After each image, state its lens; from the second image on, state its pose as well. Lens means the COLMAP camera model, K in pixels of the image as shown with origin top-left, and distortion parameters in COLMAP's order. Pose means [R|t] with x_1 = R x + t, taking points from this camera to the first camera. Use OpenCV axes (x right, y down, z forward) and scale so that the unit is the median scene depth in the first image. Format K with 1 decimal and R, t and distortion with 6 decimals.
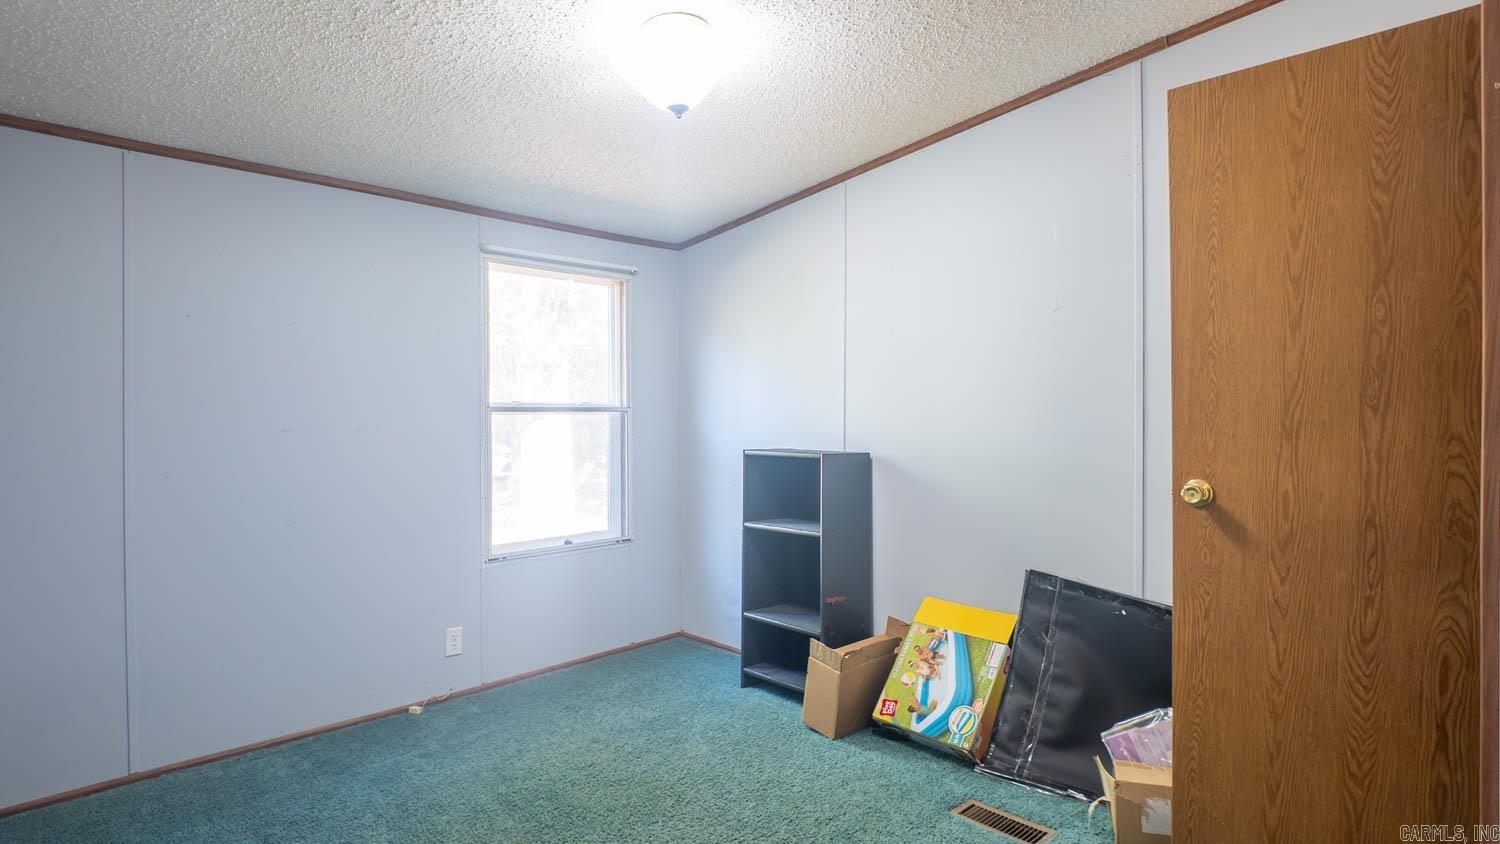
lens RADIAL K [[764.7, 0, 757.9], [0, 764.7, 419.7], [0, 0, 1]] dist [0.001855, -0.017851]
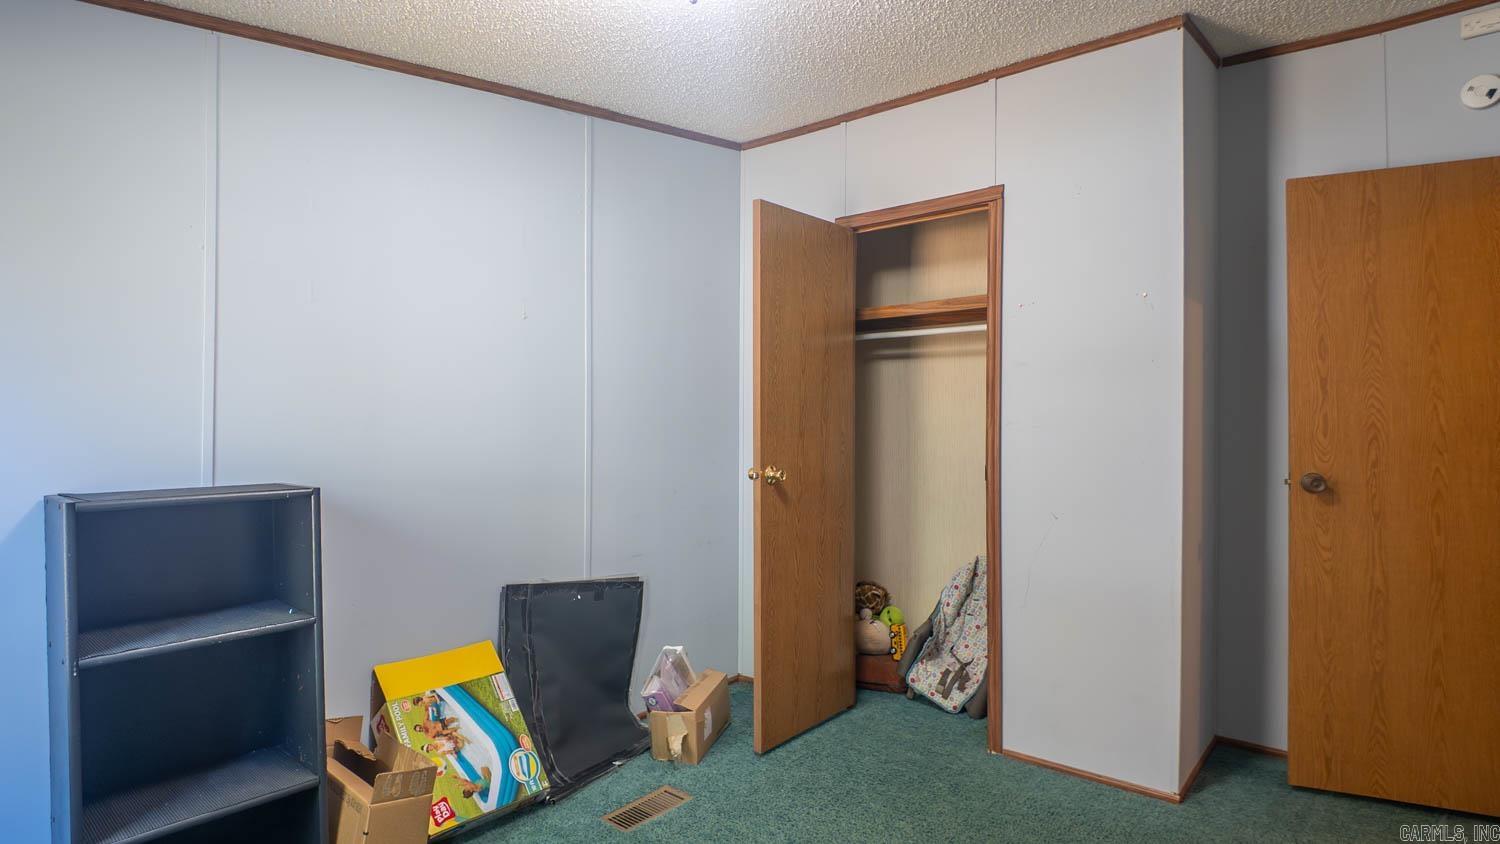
lens RADIAL K [[764.7, 0, 758.8], [0, 764.7, 420.2], [0, 0, 1]] dist [0.001855, -0.017851]
pose [[-0.085419, -0.007706, 0.996315, -0.625197], [0.004800, 0.999955, 0.008145, -0.016629], [-0.996334, 0.005478, -0.085378, 0.774245]]
